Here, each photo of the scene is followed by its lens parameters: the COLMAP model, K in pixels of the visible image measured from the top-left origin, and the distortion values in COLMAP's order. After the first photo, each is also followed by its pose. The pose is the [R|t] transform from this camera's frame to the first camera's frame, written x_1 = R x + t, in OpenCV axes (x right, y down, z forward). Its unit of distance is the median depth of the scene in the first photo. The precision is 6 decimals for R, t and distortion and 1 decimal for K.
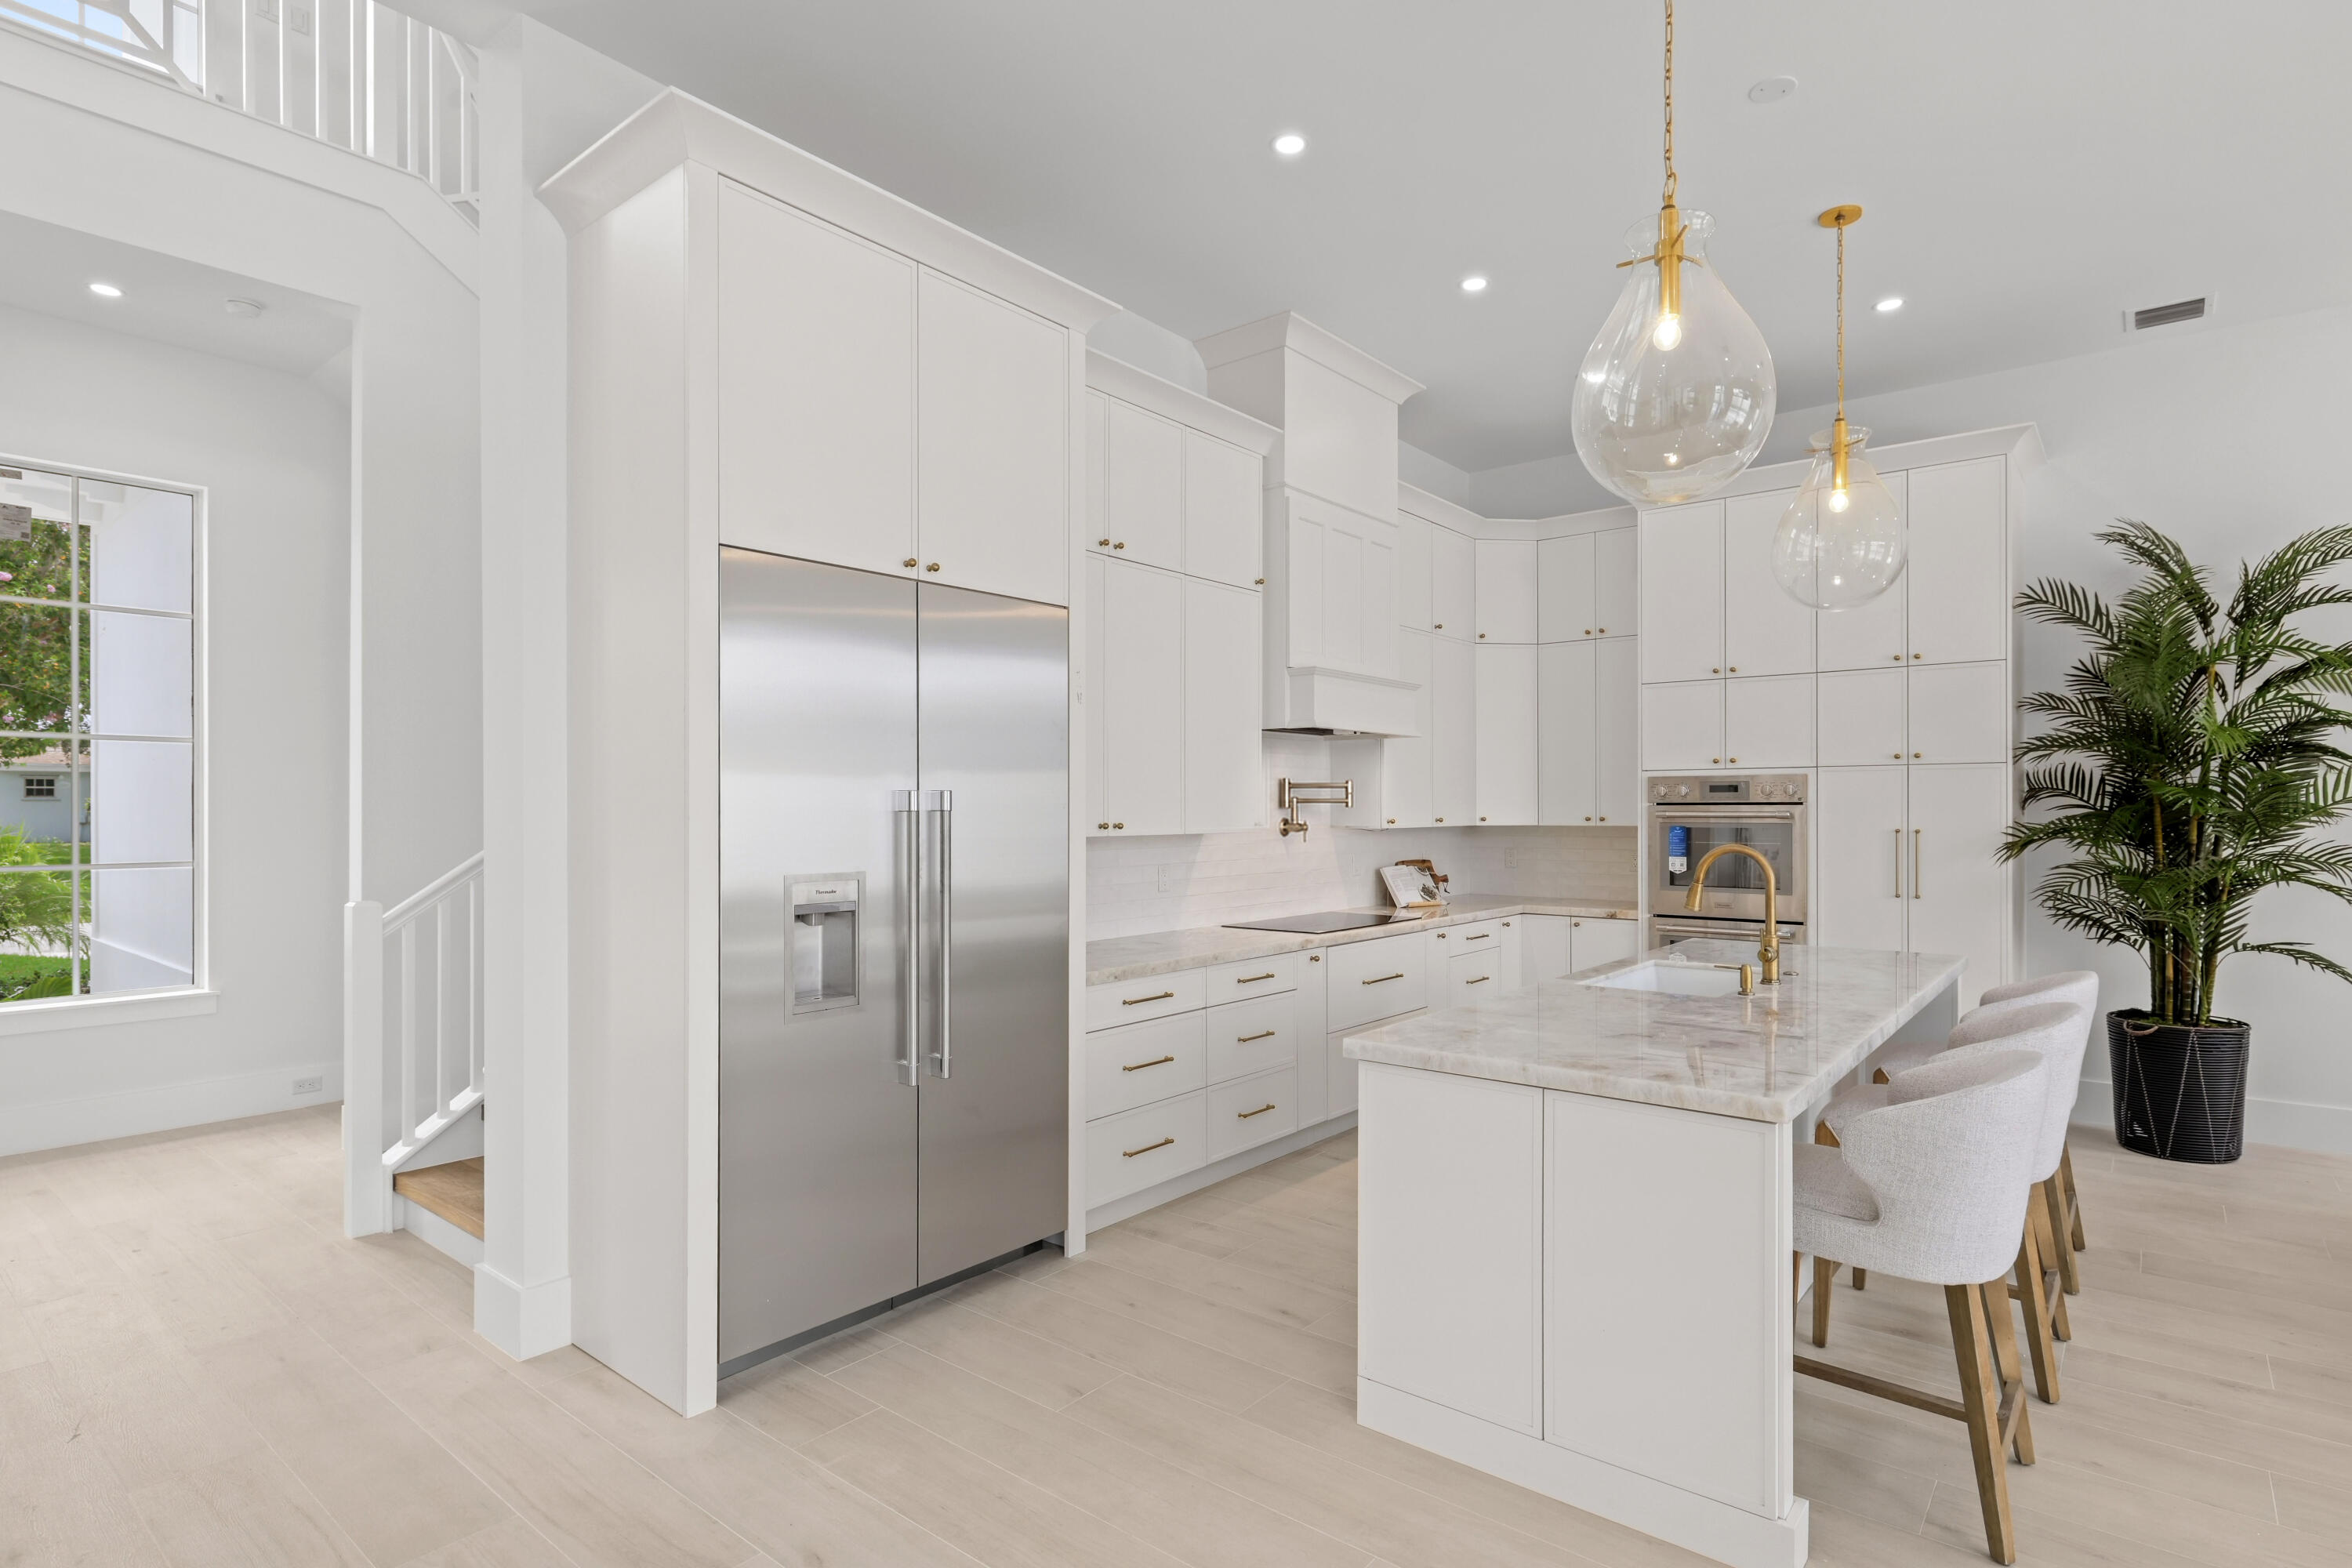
lens RADIAL K [[1178.1, 0, 1186.4], [0, 1178.1, 792.7], [0, 0, 1]] dist [0.000579, 0.000132]
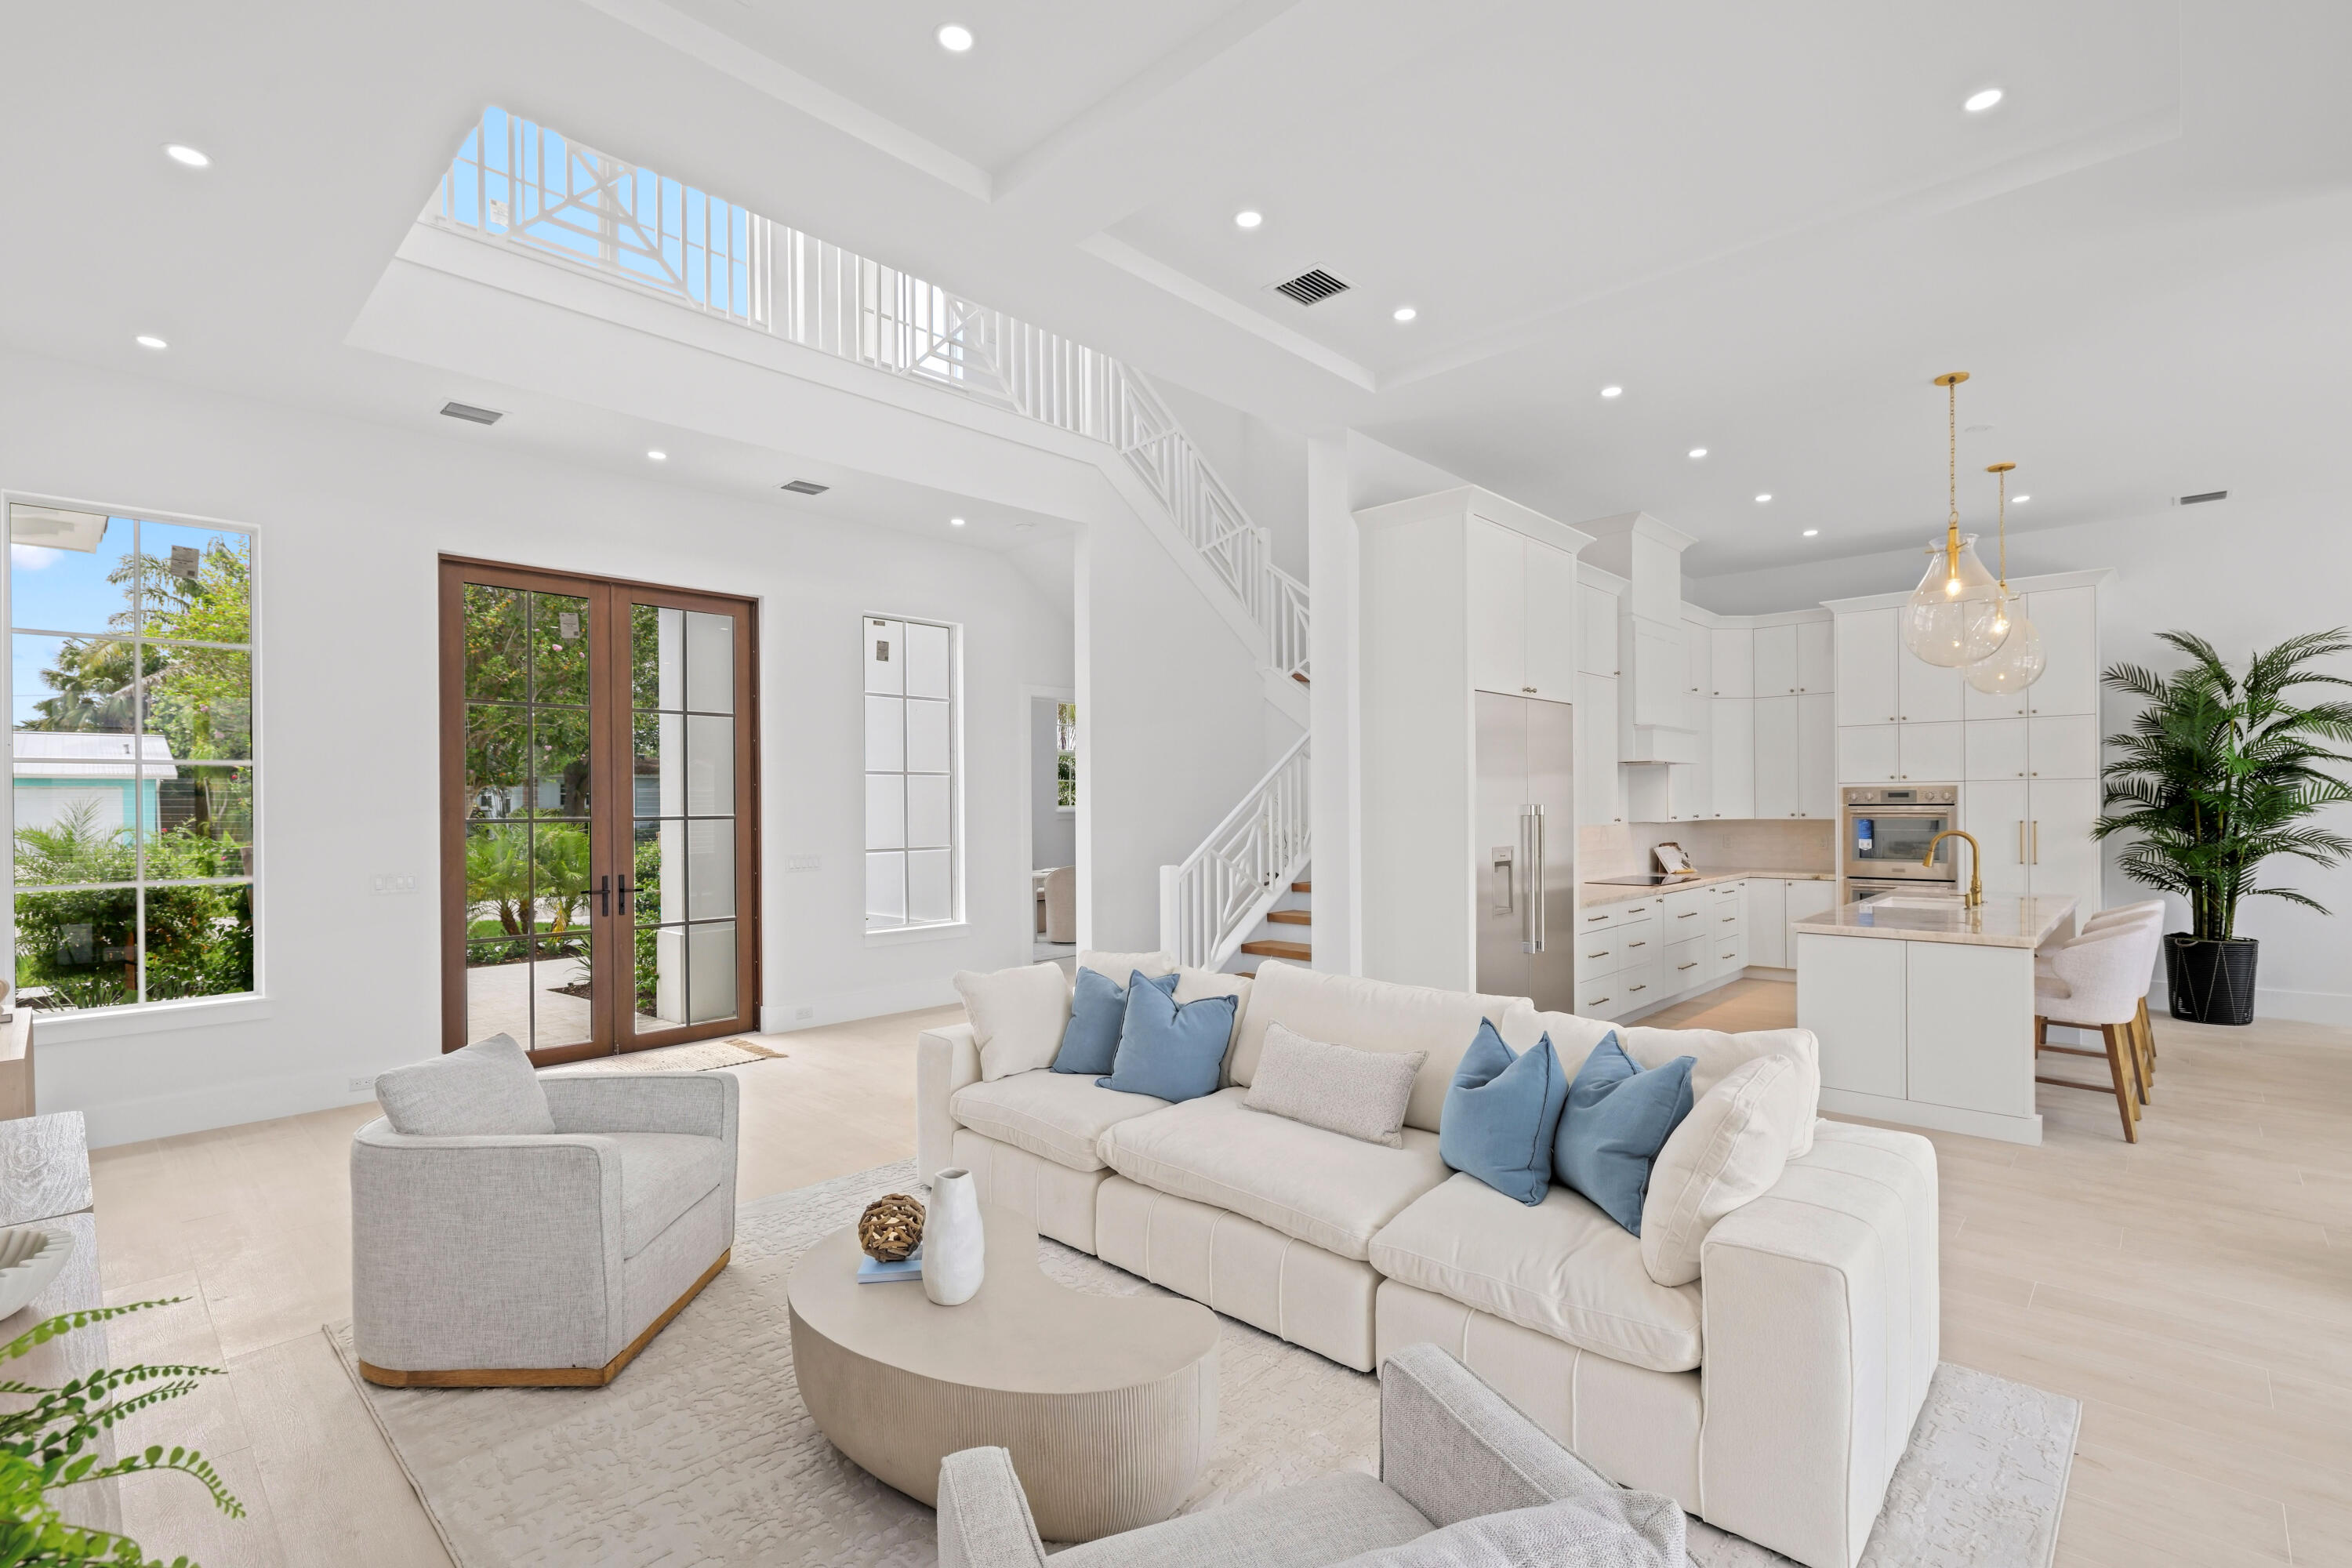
lens RADIAL K [[1065.1, 0, 1166.0], [0, 1065.1, 795.1], [0, 0, 1]] dist [-0.004389, -0.000118]
pose [[0.996997, -0.007867, -0.077038, -0.458832], [0.008336, 0.999949, 0.005767, -0.022402], [0.076988, -0.006392, 0.997012, -0.541285]]
